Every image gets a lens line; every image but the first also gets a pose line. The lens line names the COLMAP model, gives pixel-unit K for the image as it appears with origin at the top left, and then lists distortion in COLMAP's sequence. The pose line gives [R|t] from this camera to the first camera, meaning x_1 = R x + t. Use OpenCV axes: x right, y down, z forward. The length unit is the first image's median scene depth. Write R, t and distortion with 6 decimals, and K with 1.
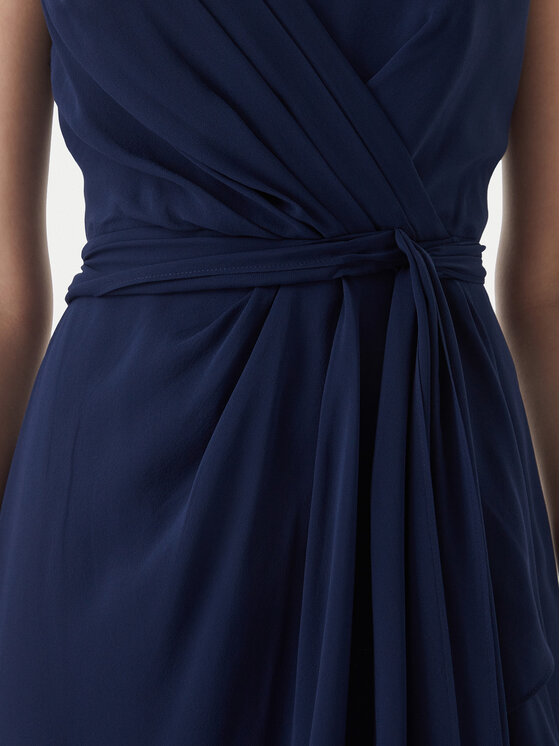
lens RADIAL K [[1048.1, 0, 280.0], [0, 1048.1, 373.0], [0, 0, 1]] dist [-0.001771, -0.001290]
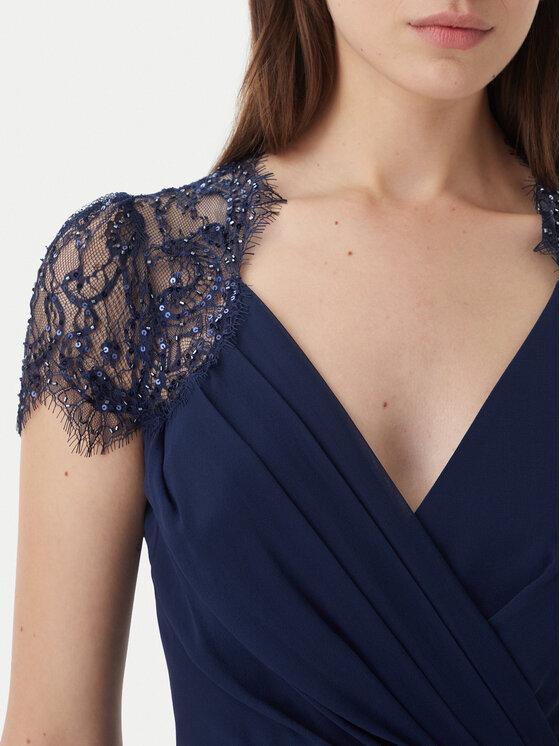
lens RADIAL K [[1474.9, 0, 280.0], [0, 1474.9, 373.0], [0, 0, 1]] dist [0.030864, 0.035059]
pose [[0.998989, 0.032811, -0.030724, -0.074719], [-0.041488, 0.936099, -0.349280, -0.009947], [0.017300, 0.350202, 0.936514, -0.351543]]
